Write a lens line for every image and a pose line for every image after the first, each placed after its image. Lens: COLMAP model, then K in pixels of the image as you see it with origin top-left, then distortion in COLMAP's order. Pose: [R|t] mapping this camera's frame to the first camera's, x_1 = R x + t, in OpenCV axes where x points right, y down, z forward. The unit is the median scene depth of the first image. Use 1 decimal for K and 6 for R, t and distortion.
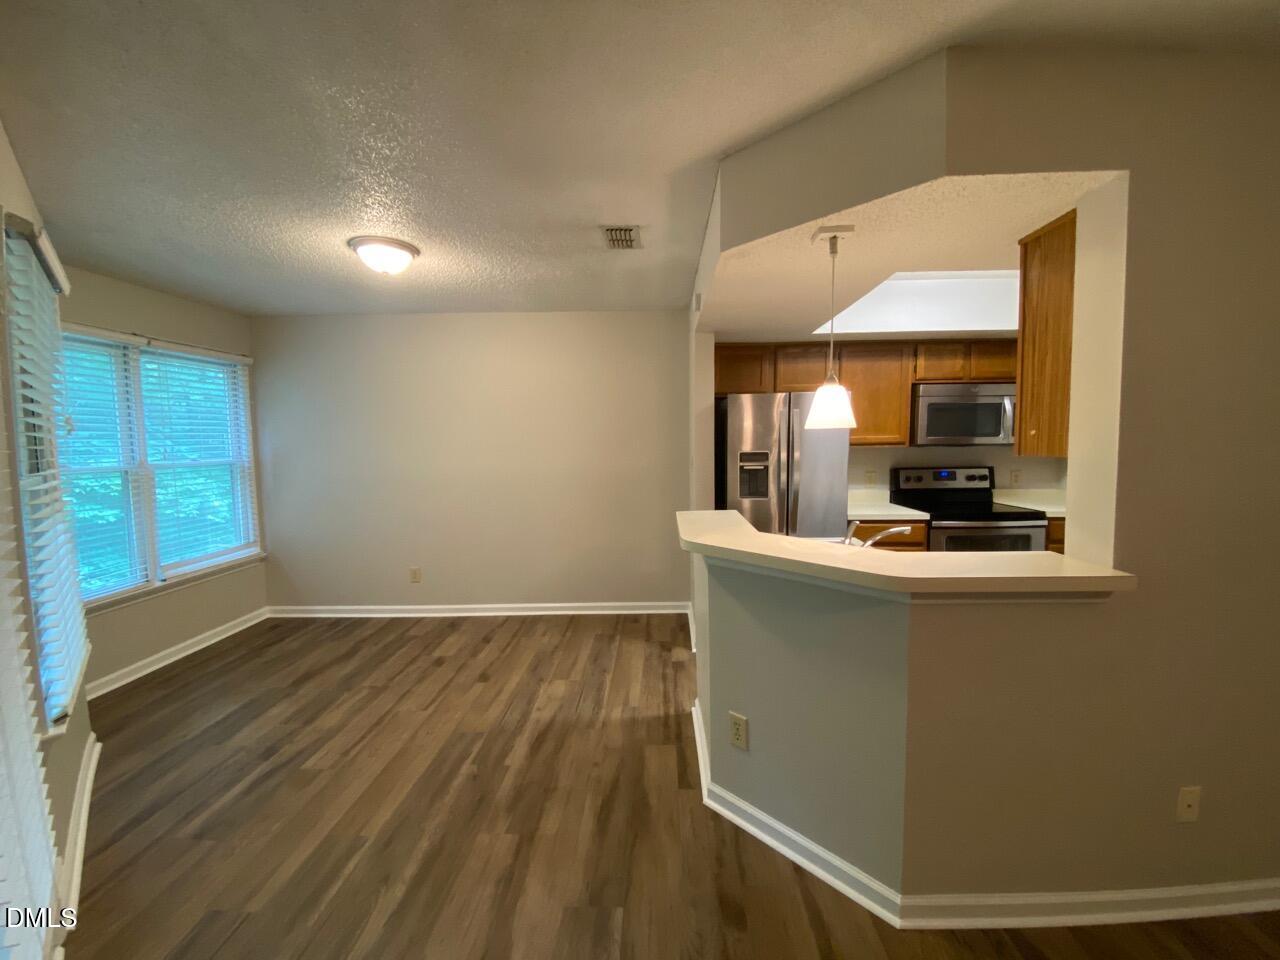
lens RADIAL K [[517.4, 0, 646.6], [0, 517.4, 480.8], [0, 0, 1]] dist [0.034837, -0.028121]
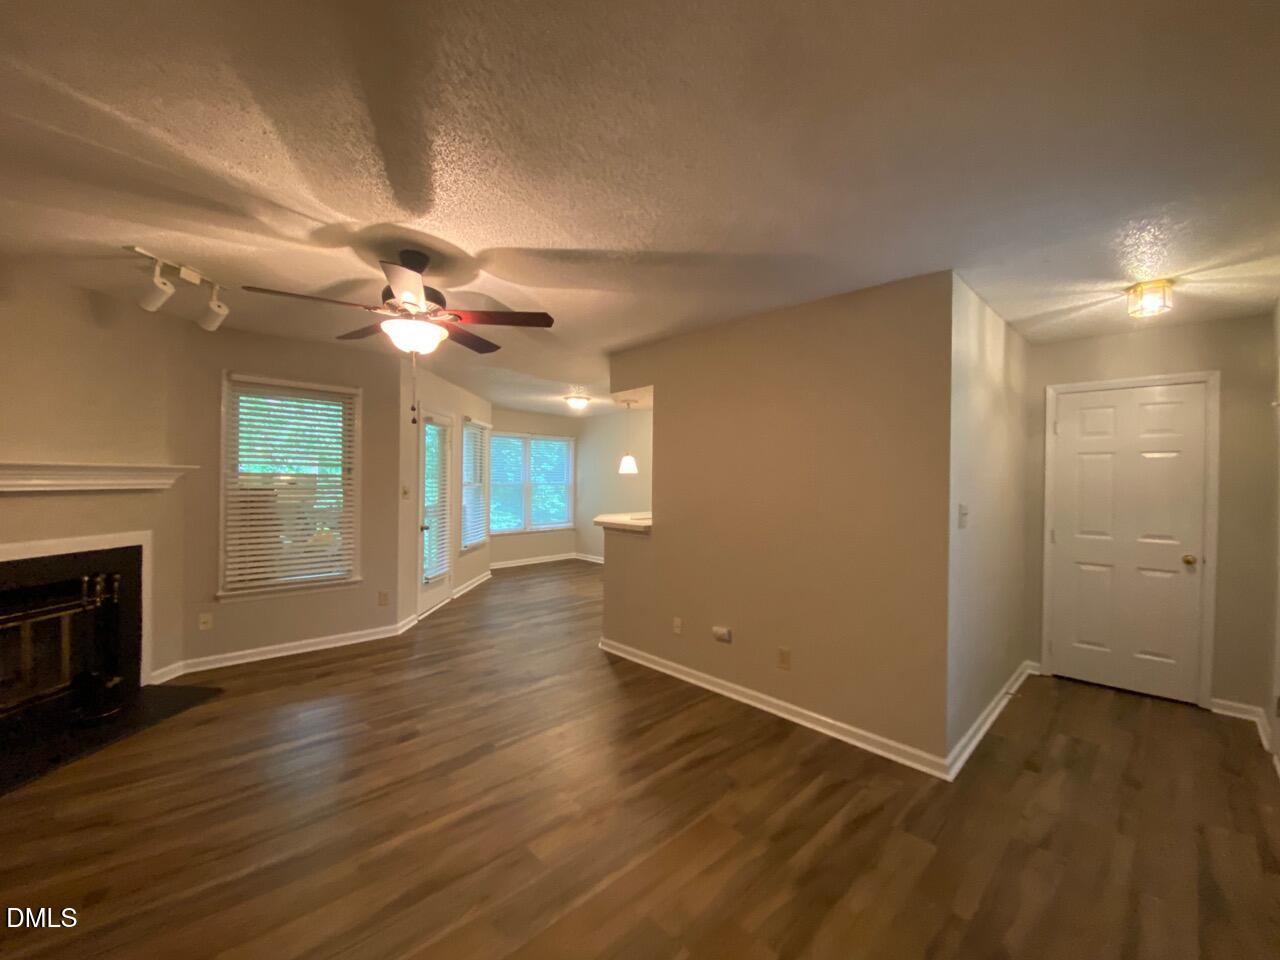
lens RADIAL K [[517.4, 0, 646.6], [0, 517.4, 480.8], [0, 0, 1]] dist [0.034837, -0.028121]
pose [[0.726020, 0.027273, -0.687132, 1.092234], [-0.076952, 0.996160, -0.041769, 0.019074], [0.683354, 0.083201, 0.725331, -0.407870]]
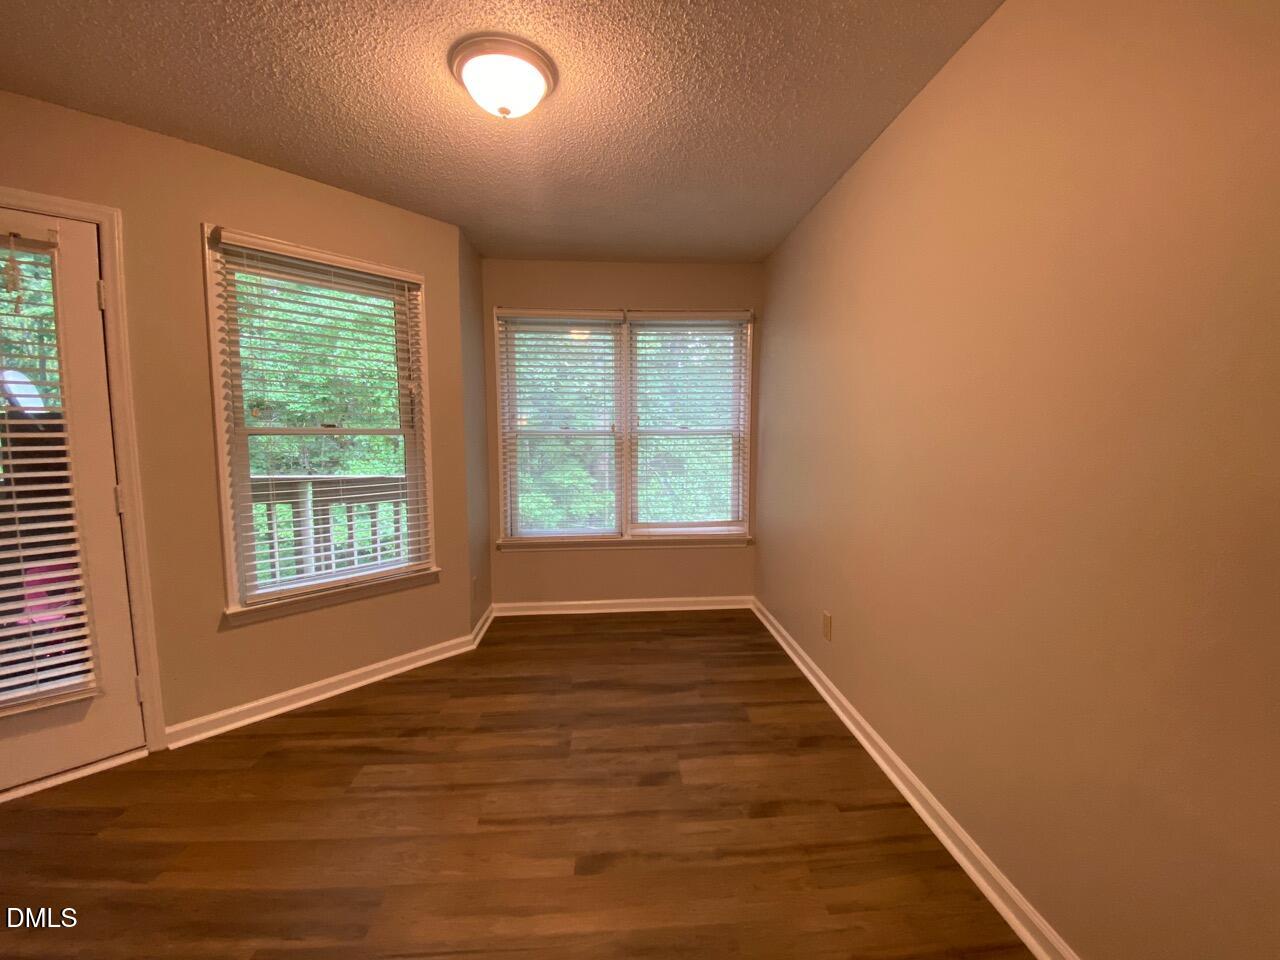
lens RADIAL K [[518.8, 0, 649.6], [0, 518.8, 481.5], [0, 0, 1]] dist [0.010954, -0.016729]
pose [[0.099474, 0.112236, -0.988690, 0.127575], [-0.078708, 0.991392, 0.104624, -0.037056], [0.991922, 0.067411, 0.107451, 0.857934]]
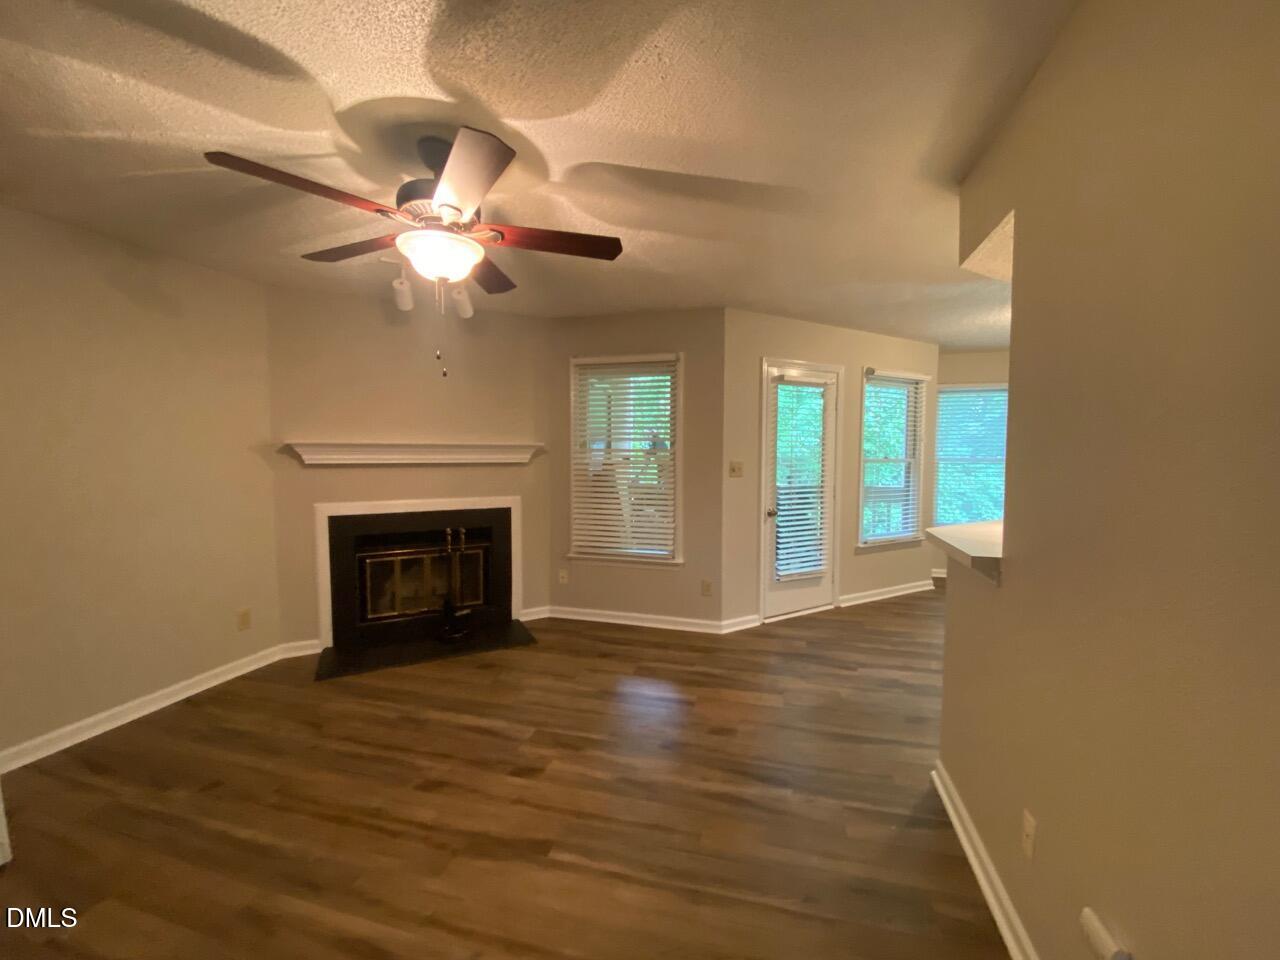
lens RADIAL K [[517.4, 0, 646.6], [0, 517.4, 480.8], [0, 0, 1]] dist [0.034837, -0.028121]
pose [[-0.227272, 0.069181, -0.971371, 0.861010], [-0.071331, 0.993611, 0.087454, -0.017300], [0.971215, 0.089165, -0.220886, 0.191043]]
